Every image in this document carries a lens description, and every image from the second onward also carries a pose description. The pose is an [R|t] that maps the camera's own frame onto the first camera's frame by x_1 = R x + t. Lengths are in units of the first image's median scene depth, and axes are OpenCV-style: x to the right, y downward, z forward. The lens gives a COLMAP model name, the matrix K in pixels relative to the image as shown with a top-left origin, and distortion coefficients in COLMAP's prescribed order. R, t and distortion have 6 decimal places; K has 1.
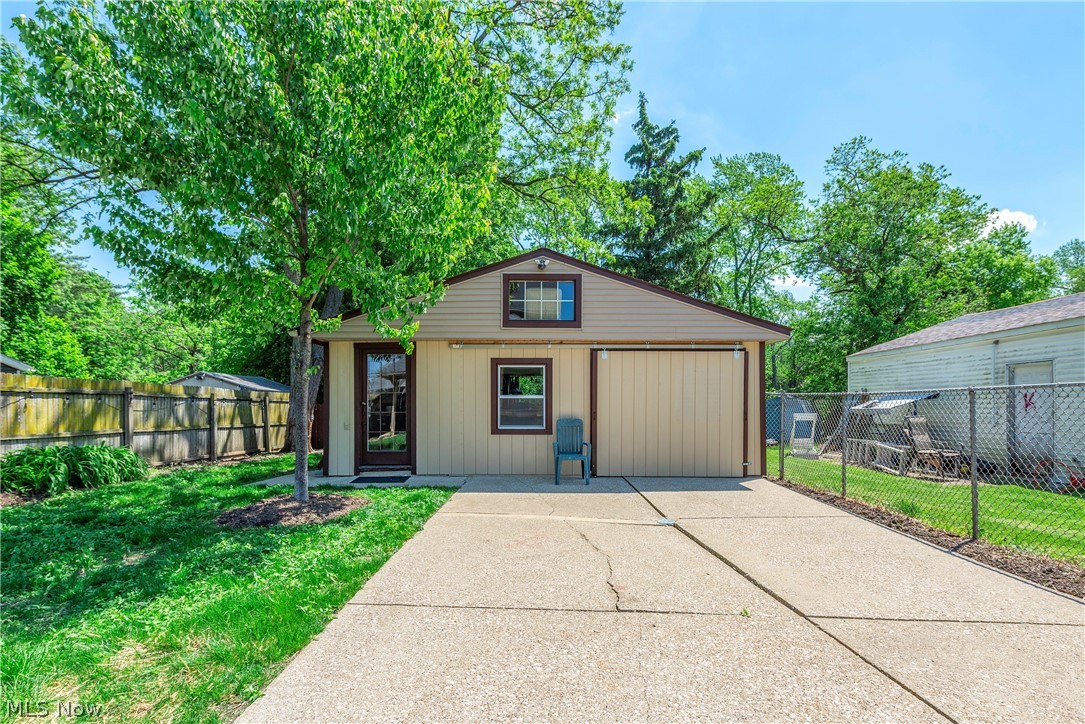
lens RADIAL K [[507.5, 0, 543.8], [0, 507.5, 409.3], [0, 0, 1]] dist [0.005871, -0.002029]
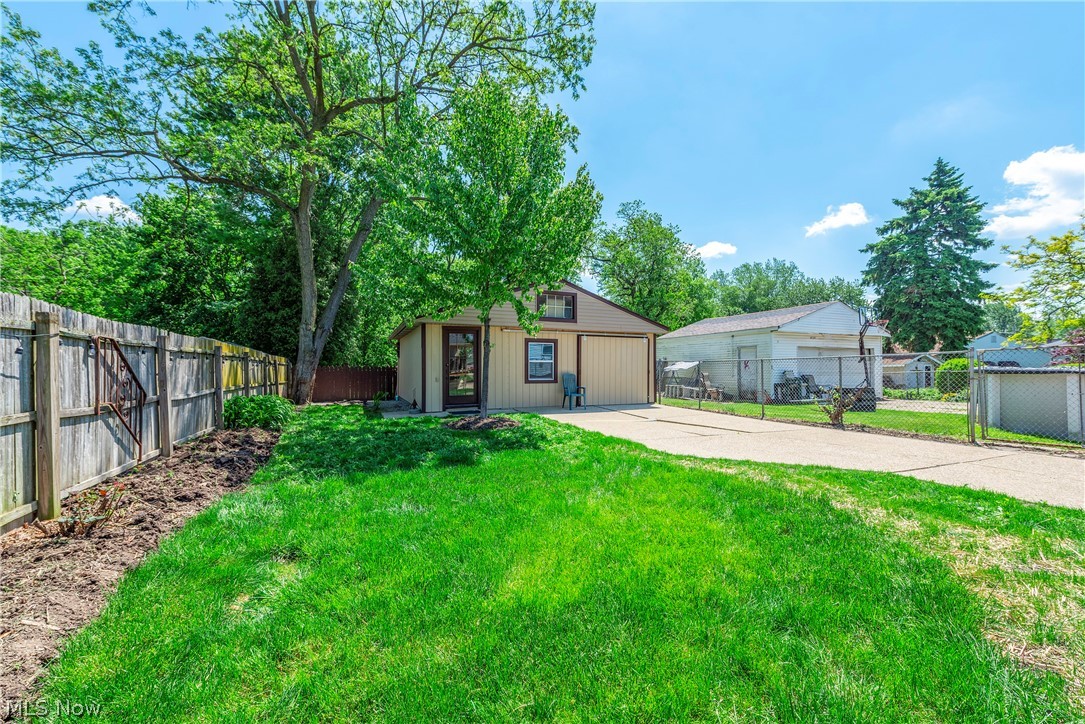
lens RADIAL K [[426.2, 0, 538.9], [0, 426.2, 367.7], [0, 0, 1]] dist [0.001463, -0.000468]
pose [[0.915987, 0.000475, 0.401208, -0.573035], [0.003381, 0.999955, -0.008902, 0.009347], [-0.401194, 0.009511, 0.915944, -0.284359]]
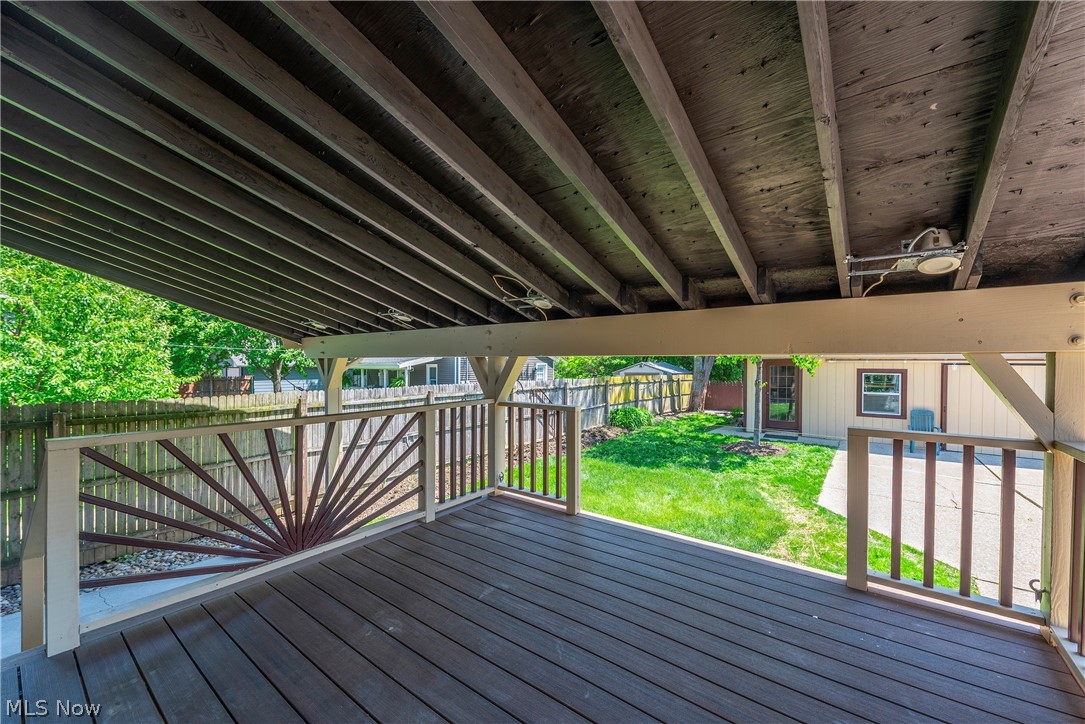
lens RADIAL K [[426.2, 0, 536.6], [0, 426.2, 367.4], [0, 0, 1]] dist [0.001463, -0.000468]
pose [[0.788567, 0.008146, -0.614894, -0.066721], [-0.007099, 0.999966, 0.004143, -0.094163], [0.614907, 0.001098, 0.788599, -0.636863]]
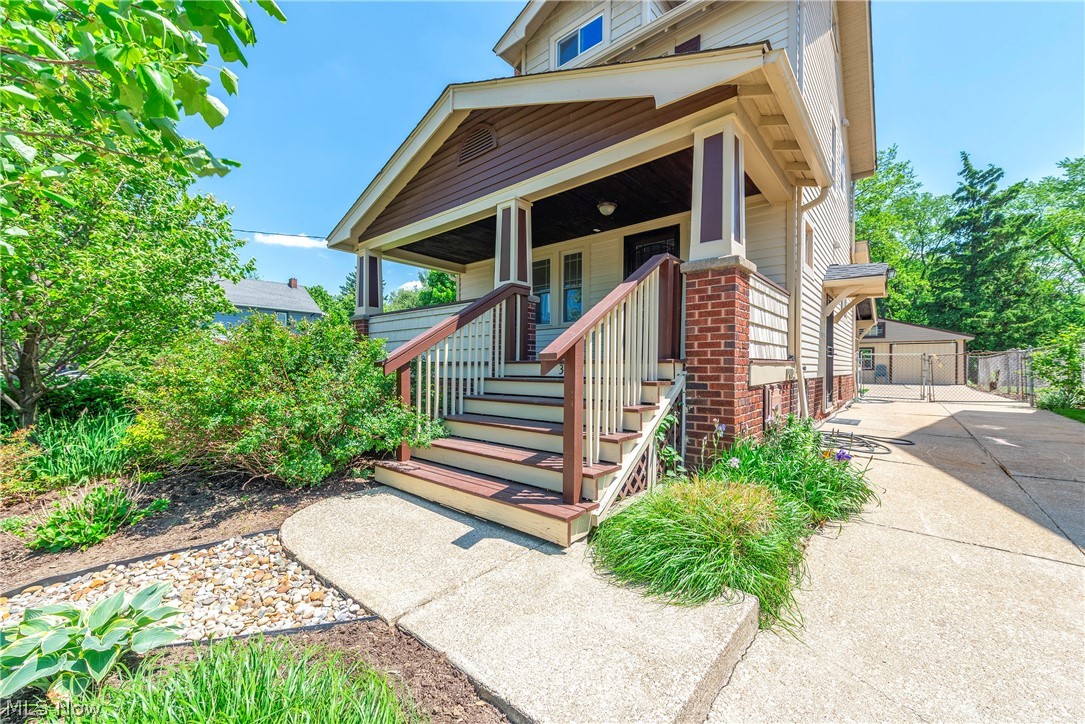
lens RADIAL K [[426.2, 0, 545.1], [0, 426.2, 362.5], [0, 0, 1]] dist [0.001463, -0.000468]
pose [[0.768869, -0.007494, -0.639362, 0.127437], [-0.005283, 0.999823, -0.018072, 0.054402], [0.639384, 0.017273, 0.768694, -2.243850]]
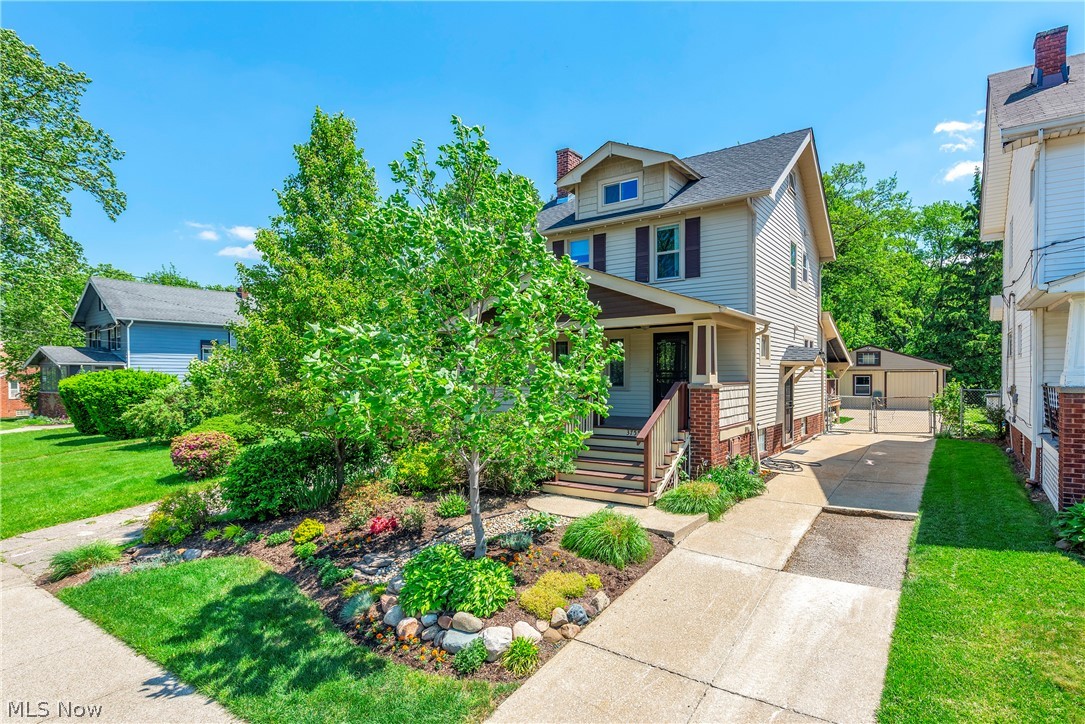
lens RADIAL K [[541.7, 0, 582.4], [0, 541.7, 378.5], [0, 0, 1]] dist [-0.000801, 0.000436]
pose [[0.825331, -0.009909, -0.564562, 0.432734], [0.008893, 0.999950, -0.004550, -0.065455], [0.564579, -0.001265, 0.825378, -2.923570]]
